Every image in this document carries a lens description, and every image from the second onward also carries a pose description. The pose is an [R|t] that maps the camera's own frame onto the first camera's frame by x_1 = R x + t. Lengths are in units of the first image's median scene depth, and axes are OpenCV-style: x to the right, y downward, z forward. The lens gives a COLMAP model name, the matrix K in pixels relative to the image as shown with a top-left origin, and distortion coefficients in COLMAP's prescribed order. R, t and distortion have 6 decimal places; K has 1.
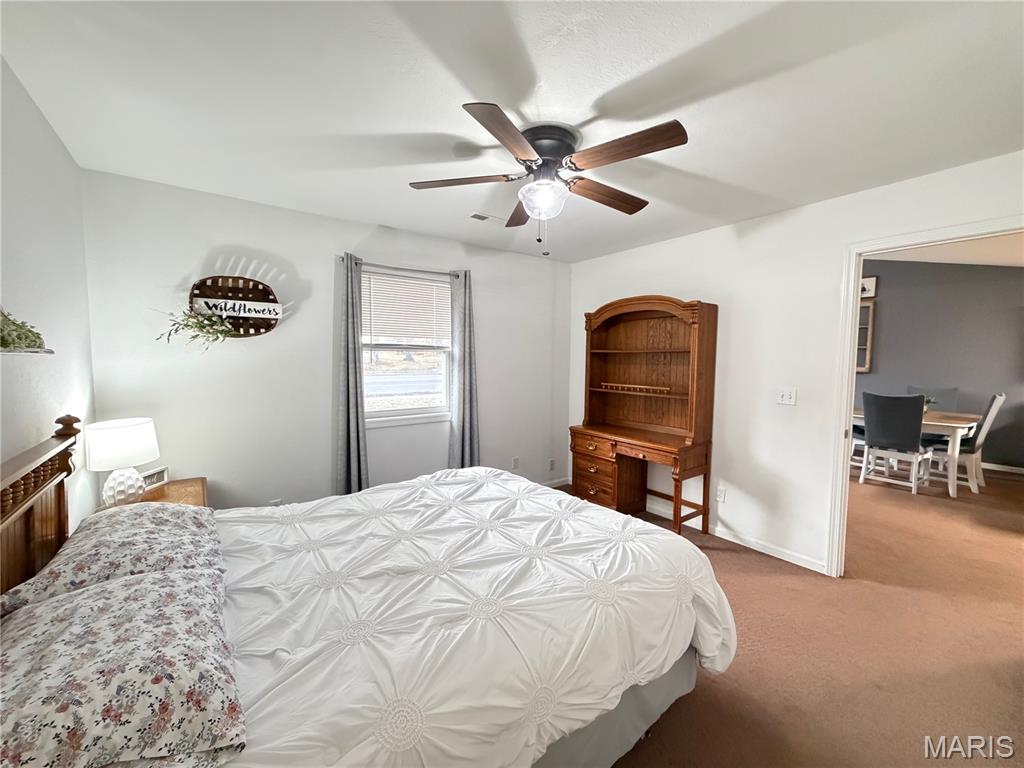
lens RADIAL K [[406.6, 0, 508.6], [0, 406.6, 384.8], [0, 0, 1]] dist [0.001145, 0.000371]
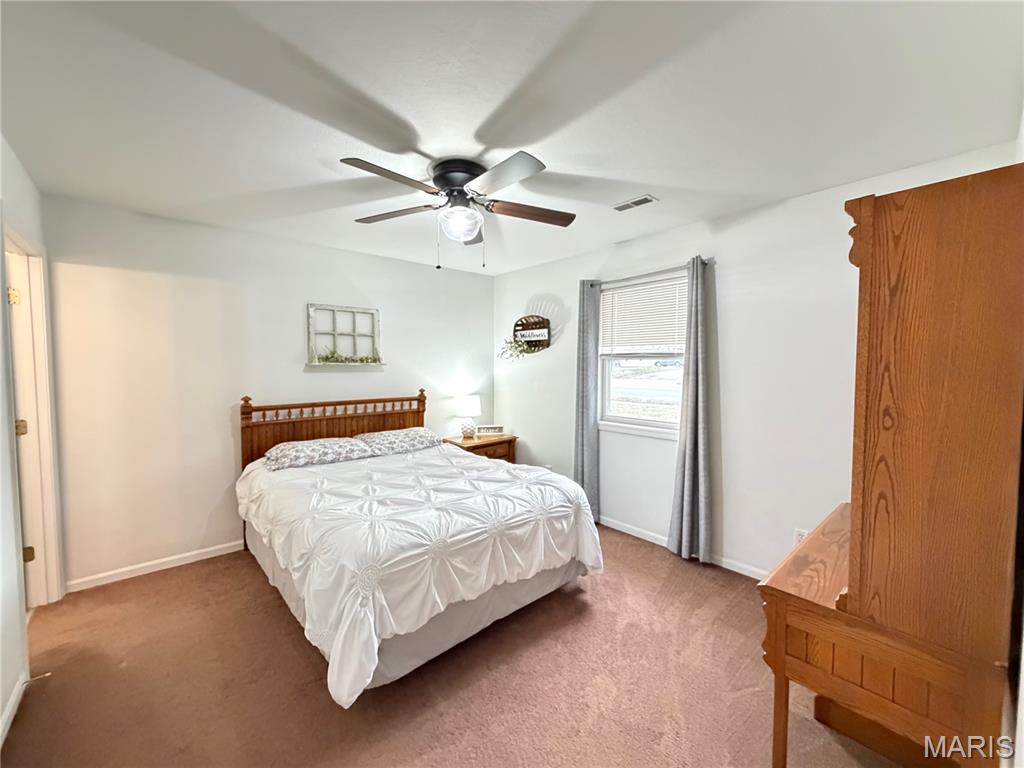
lens RADIAL K [[406.6, 0, 508.6], [0, 406.6, 384.8], [0, 0, 1]] dist [0.001145, 0.000371]
pose [[0.079013, 0.042985, -0.995946, 0.878432], [-0.067842, 0.996986, 0.037648, -0.047002], [0.994562, 0.064592, 0.081691, 0.765247]]
